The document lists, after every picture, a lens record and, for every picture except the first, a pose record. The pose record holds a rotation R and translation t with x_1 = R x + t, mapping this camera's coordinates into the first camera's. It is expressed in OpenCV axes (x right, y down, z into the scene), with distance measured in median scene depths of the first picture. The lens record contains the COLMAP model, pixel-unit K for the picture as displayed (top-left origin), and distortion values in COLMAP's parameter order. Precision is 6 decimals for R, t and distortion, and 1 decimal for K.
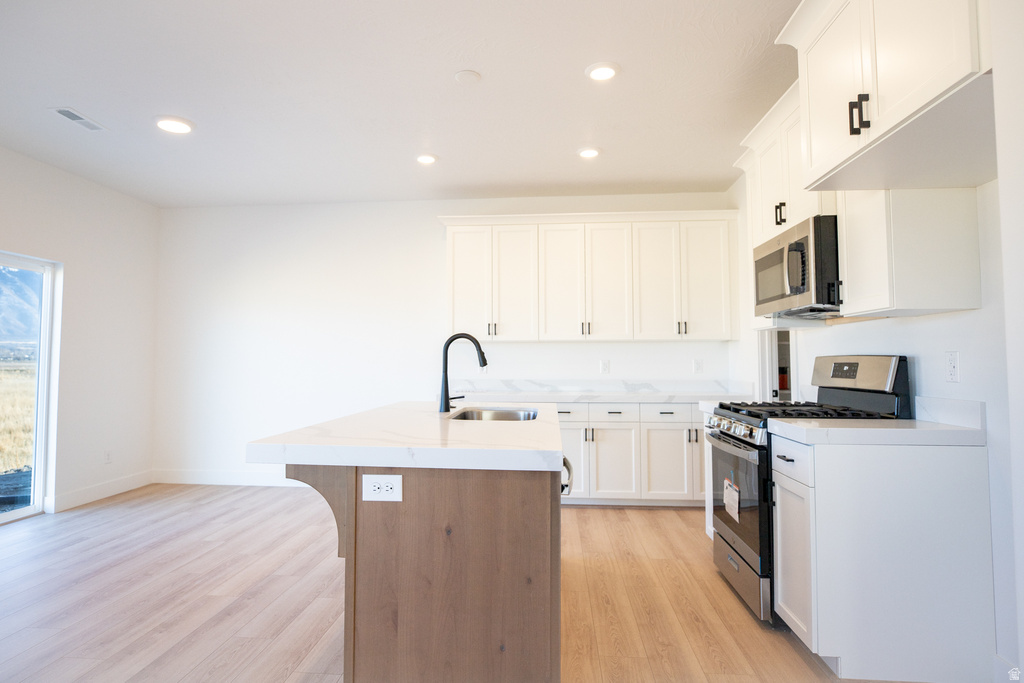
lens RADIAL K [[572.0, 0, 506.5], [0, 572.0, 336.5], [0, 0, 1]] dist [-0.015250, 0.002879]
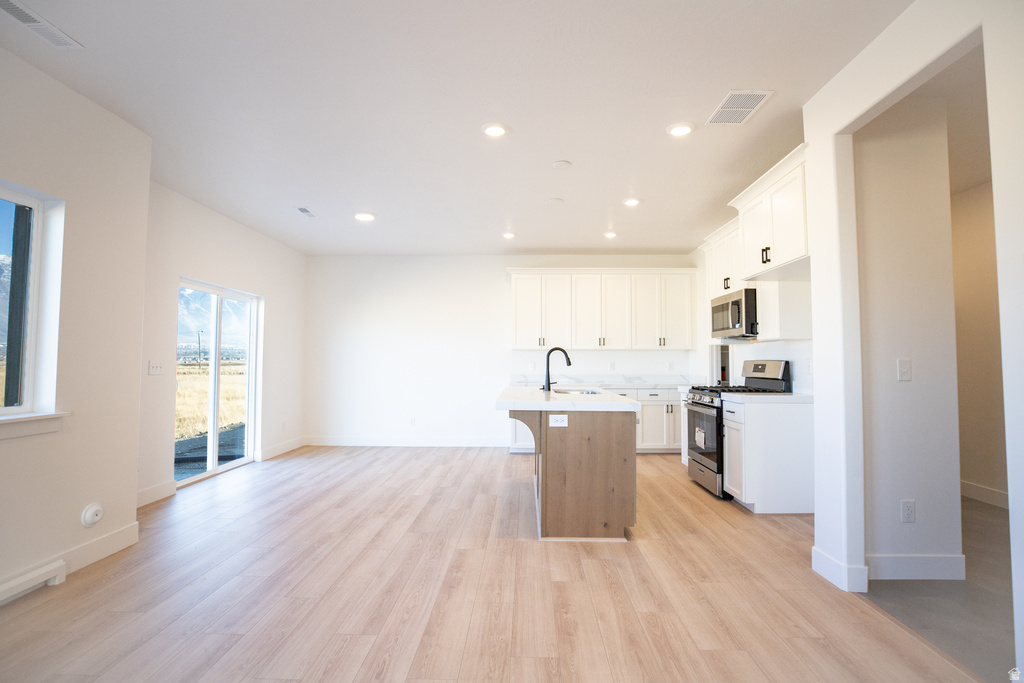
lens RADIAL K [[498.0, 0, 517.0], [0, 498.0, 343.3], [0, 0, 1]] dist [-0.031048, -0.000059]
pose [[0.996845, 0.005535, 0.079174, -0.329602], [-0.005969, 0.999968, 0.005247, -0.025914], [-0.079142, -0.005703, 0.996847, -0.558844]]
